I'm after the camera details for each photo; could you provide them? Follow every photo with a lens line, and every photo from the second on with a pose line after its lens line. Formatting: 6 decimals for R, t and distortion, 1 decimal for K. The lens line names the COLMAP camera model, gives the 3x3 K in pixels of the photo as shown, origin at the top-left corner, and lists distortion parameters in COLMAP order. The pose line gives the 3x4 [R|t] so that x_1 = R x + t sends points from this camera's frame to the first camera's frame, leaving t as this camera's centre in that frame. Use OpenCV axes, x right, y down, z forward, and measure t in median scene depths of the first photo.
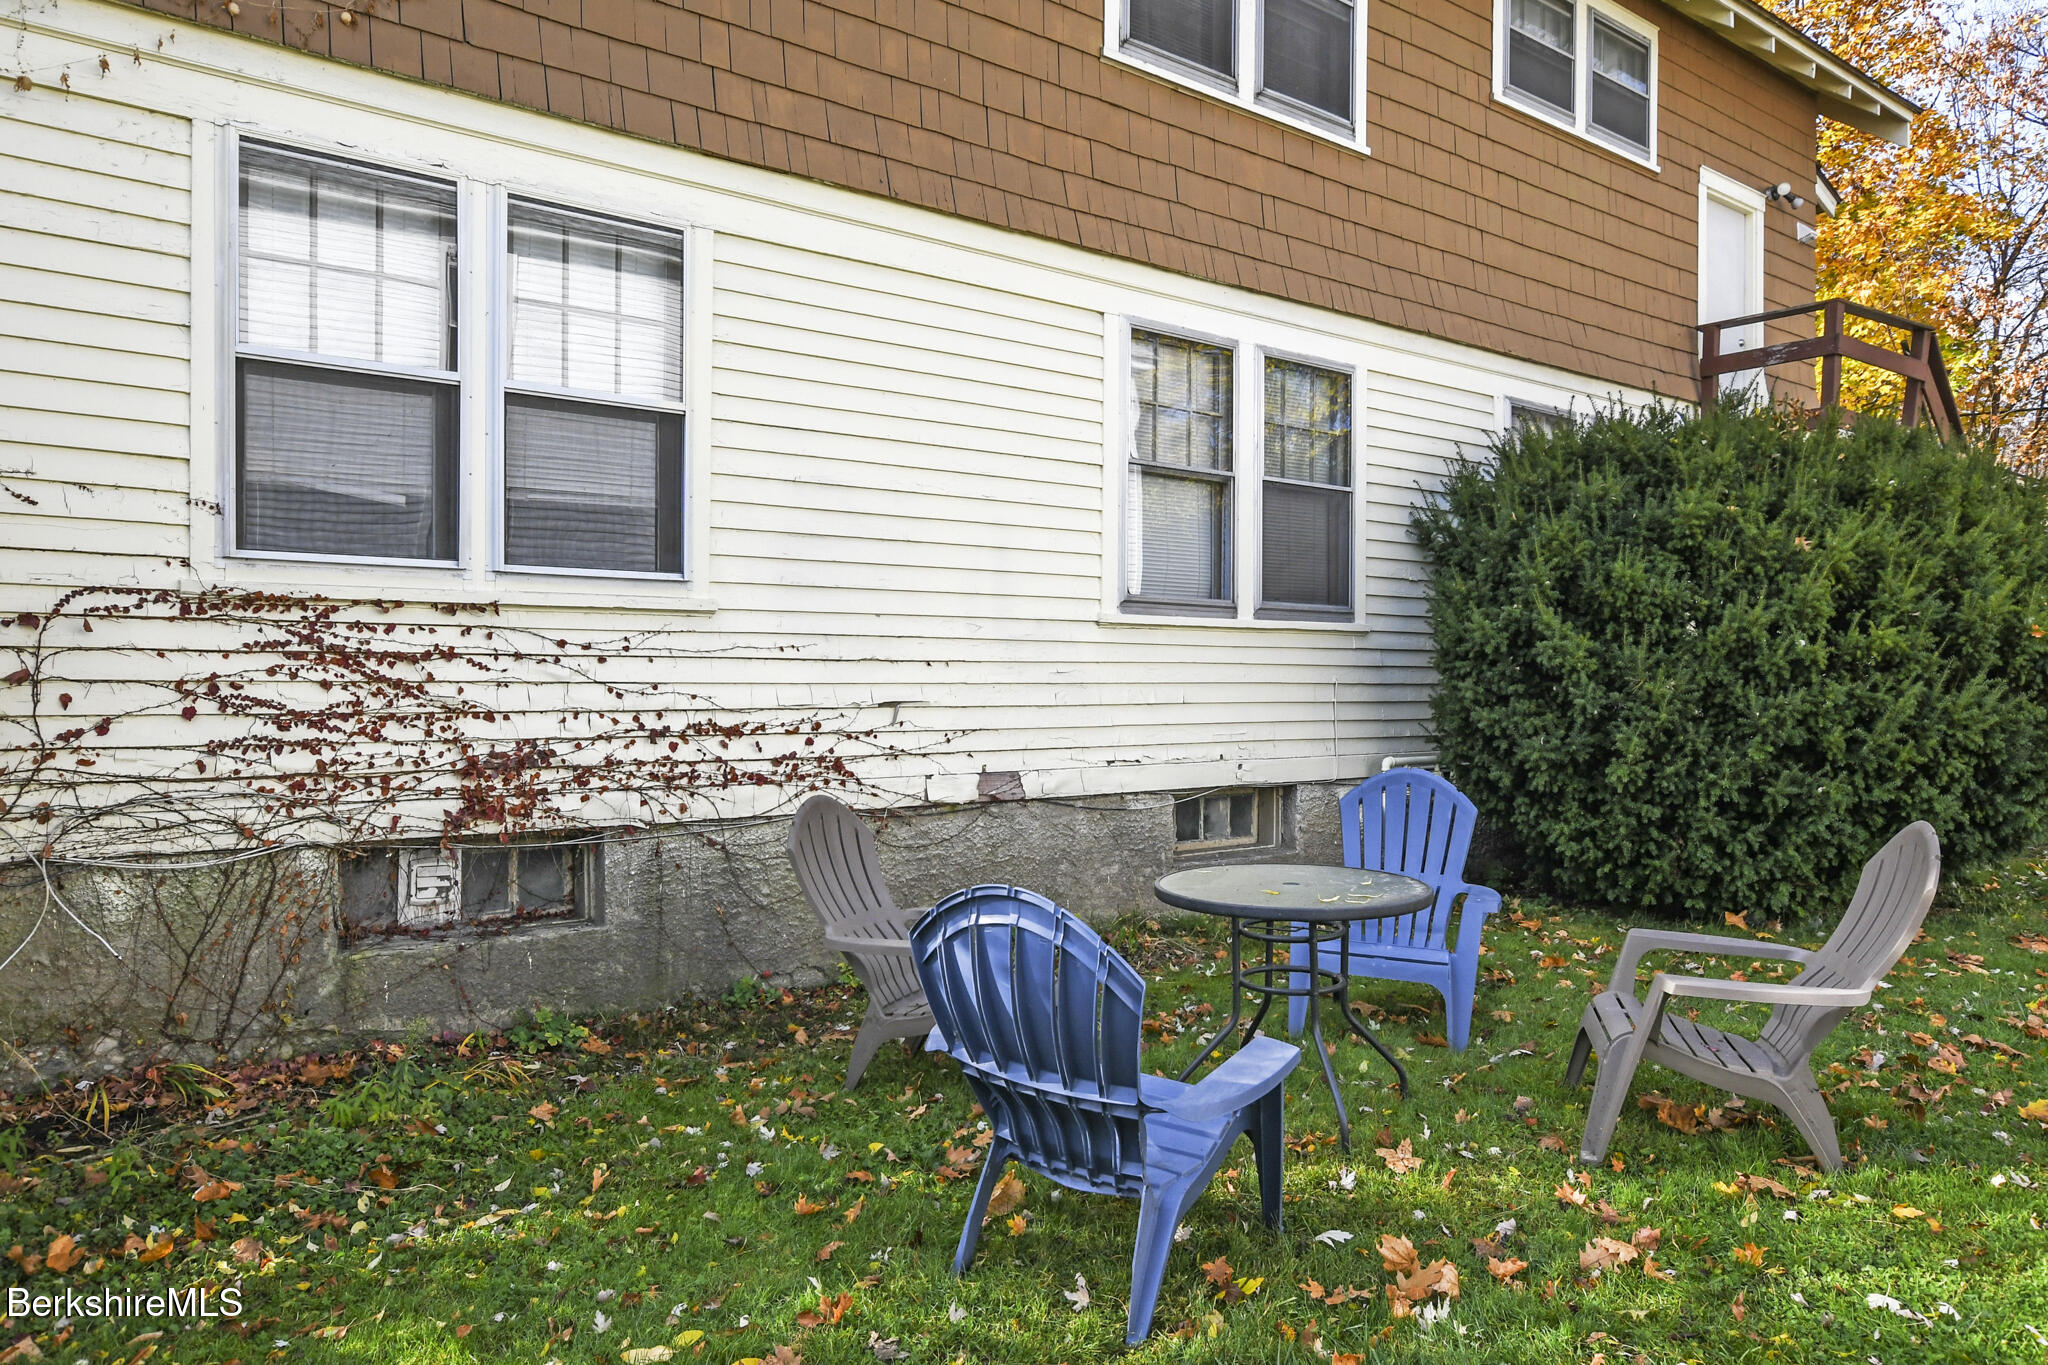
lens RADIAL K [[1359.1, 0, 1024.0], [0, 1359.1, 682.5], [0, 0, 1]] dist [0.001519, 0.000826]
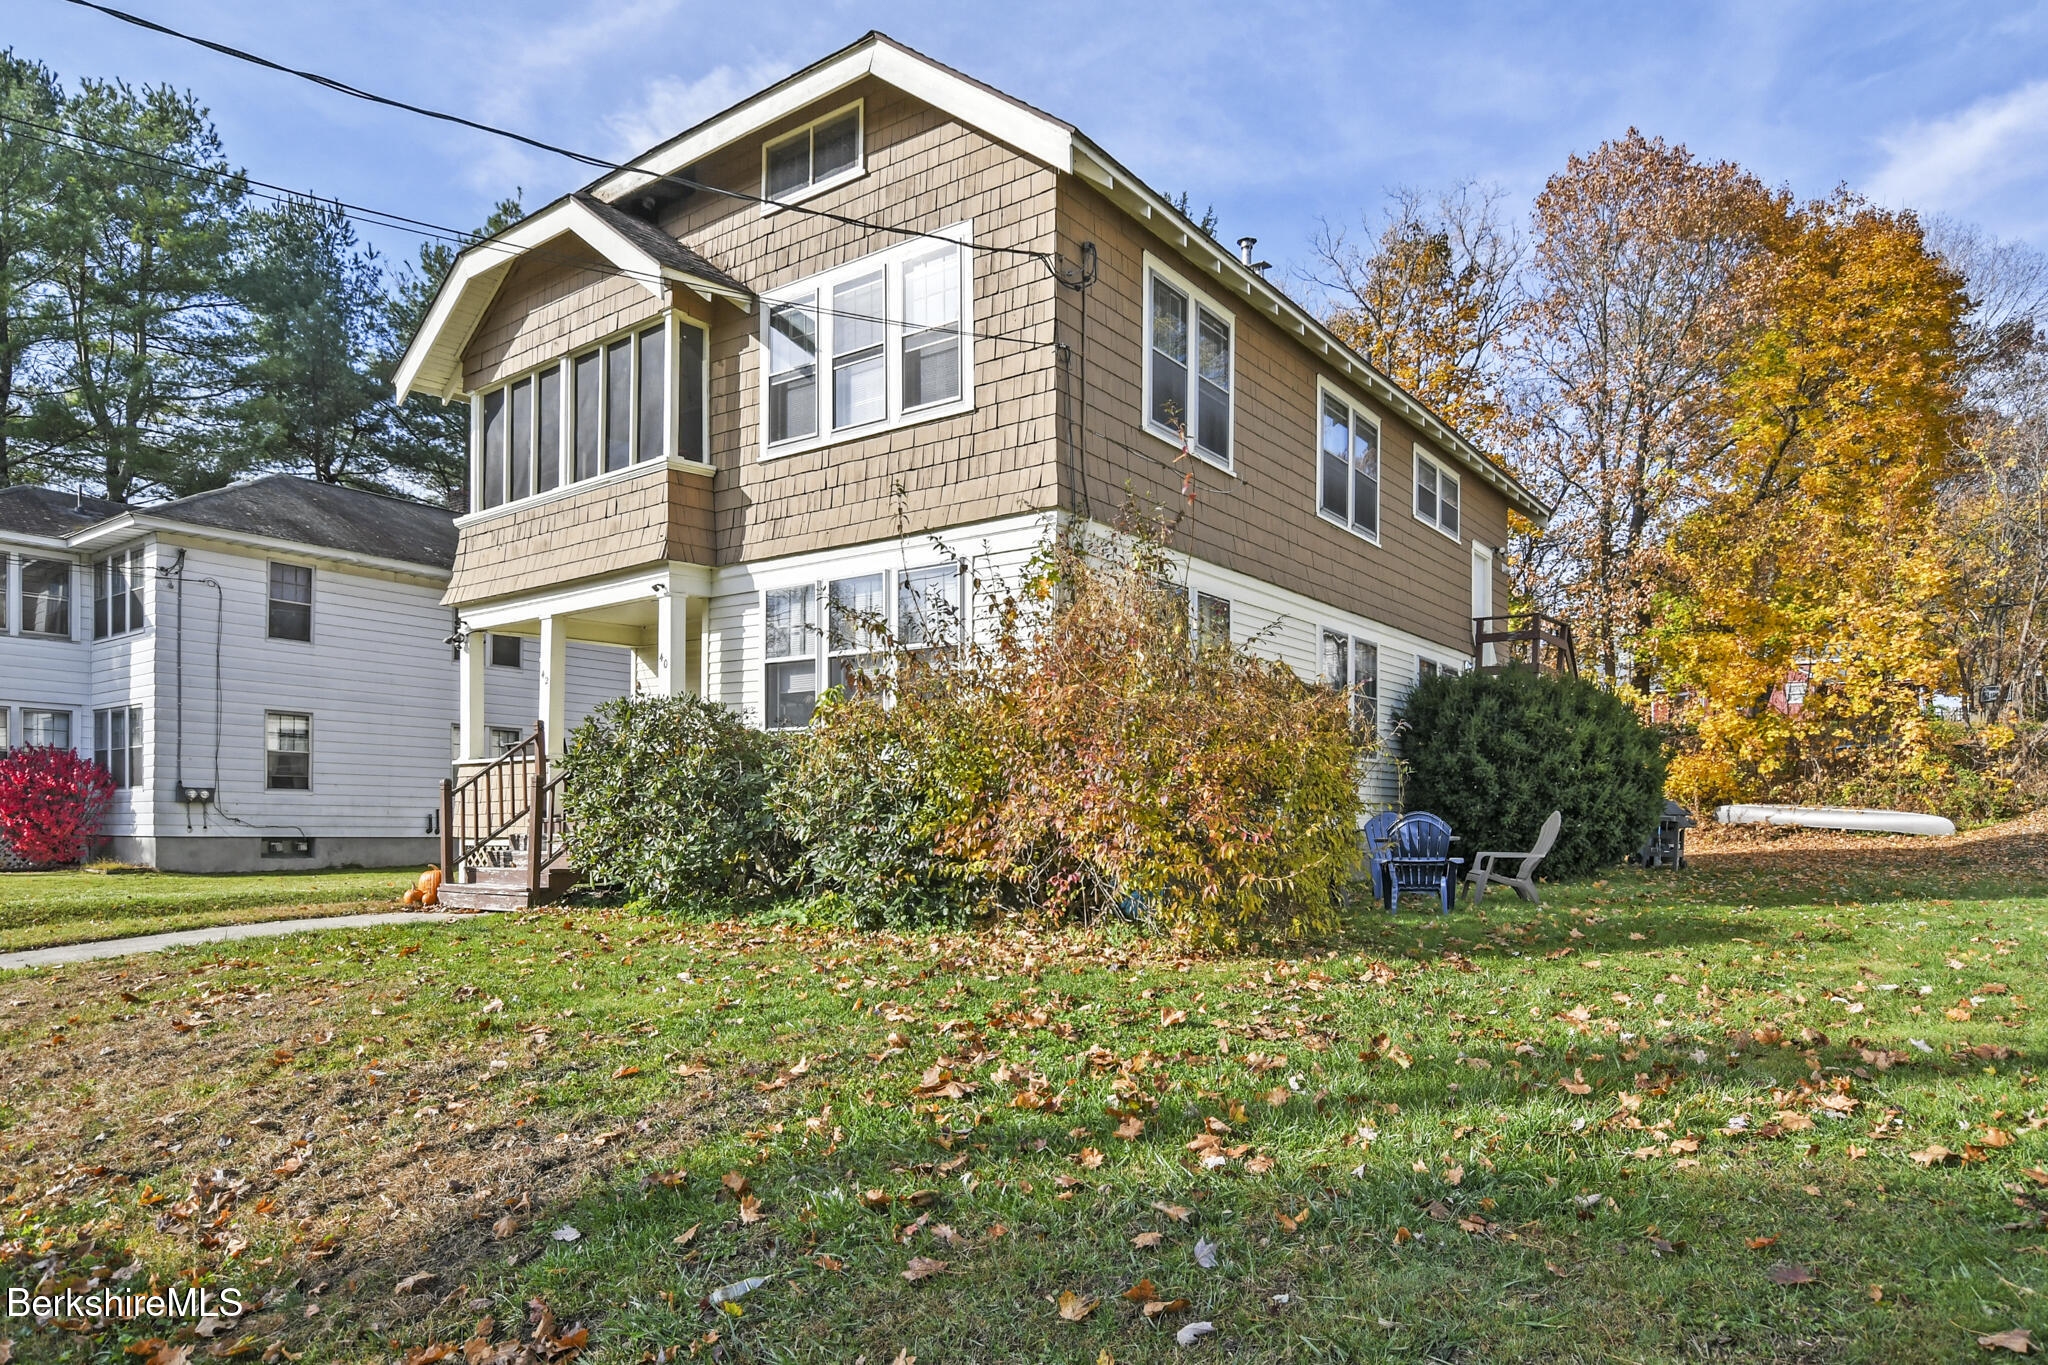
lens RADIAL K [[1248.3, 0, 1030.7], [0, 1248.3, 822.7], [0, 0, 1]] dist [0.002459, 0.002298]
pose [[0.957593, 0.000701, 0.288123, -1.103616], [-0.000454, 0.999999, -0.000926, 0.076276], [-0.288123, 0.000756, 0.957593, -0.981959]]
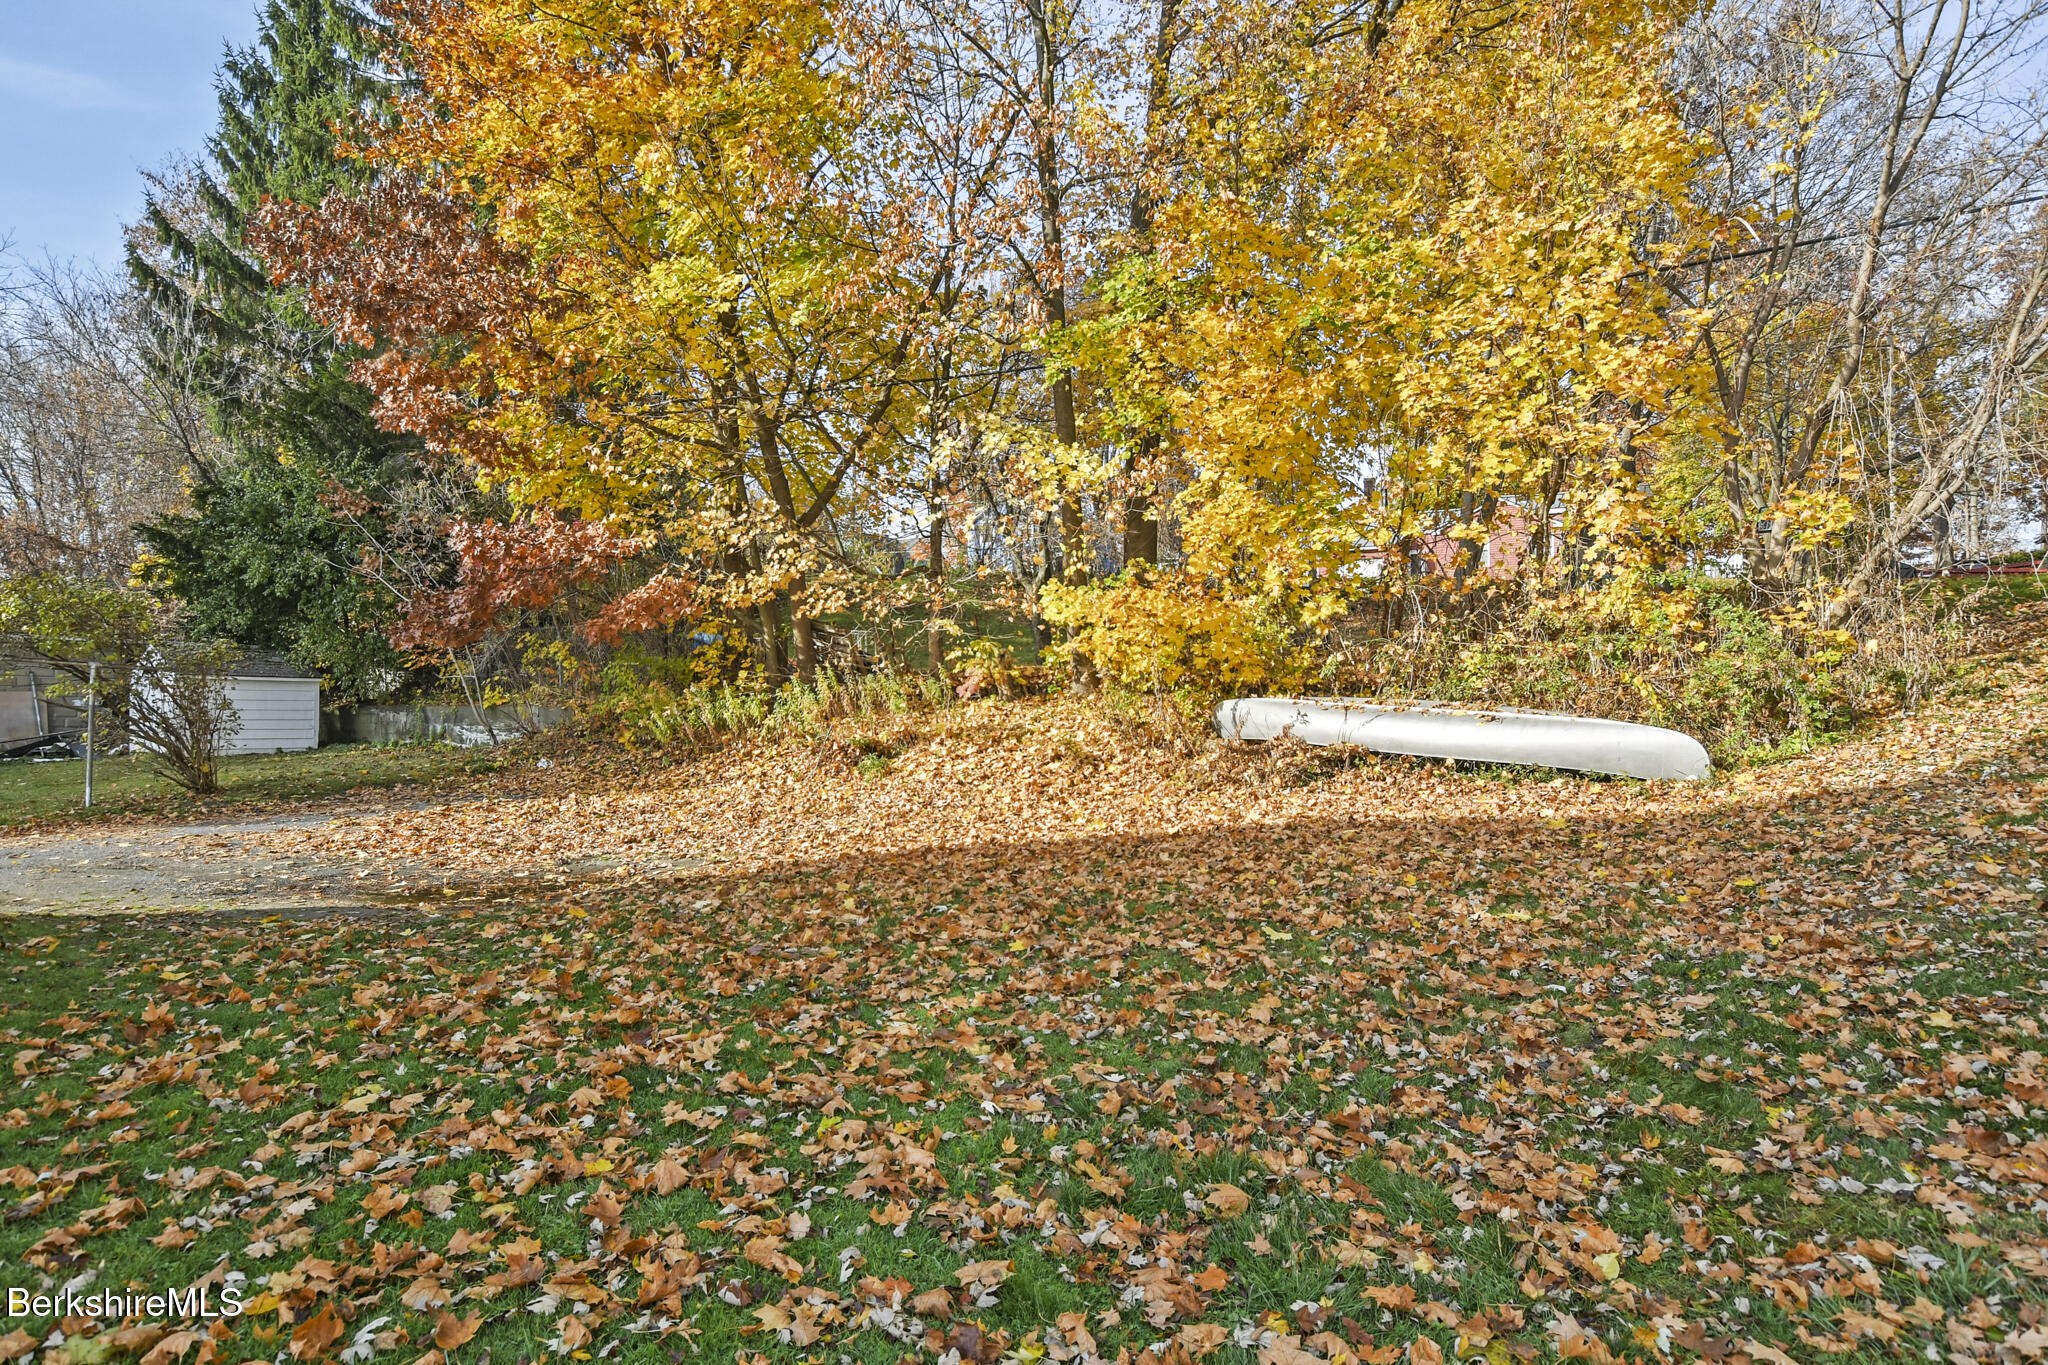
lens RADIAL K [[1153.0, 0, 1024.0], [0, 1153.0, 682.5], [0, 0, 1]] dist [-0.002665, -0.000435]
pose [[0.930992, 0.003423, 0.365023, 2.043104], [0.005640, 0.999702, -0.023761, 0.015944], [-0.364995, 0.024180, 0.930695, 1.329827]]
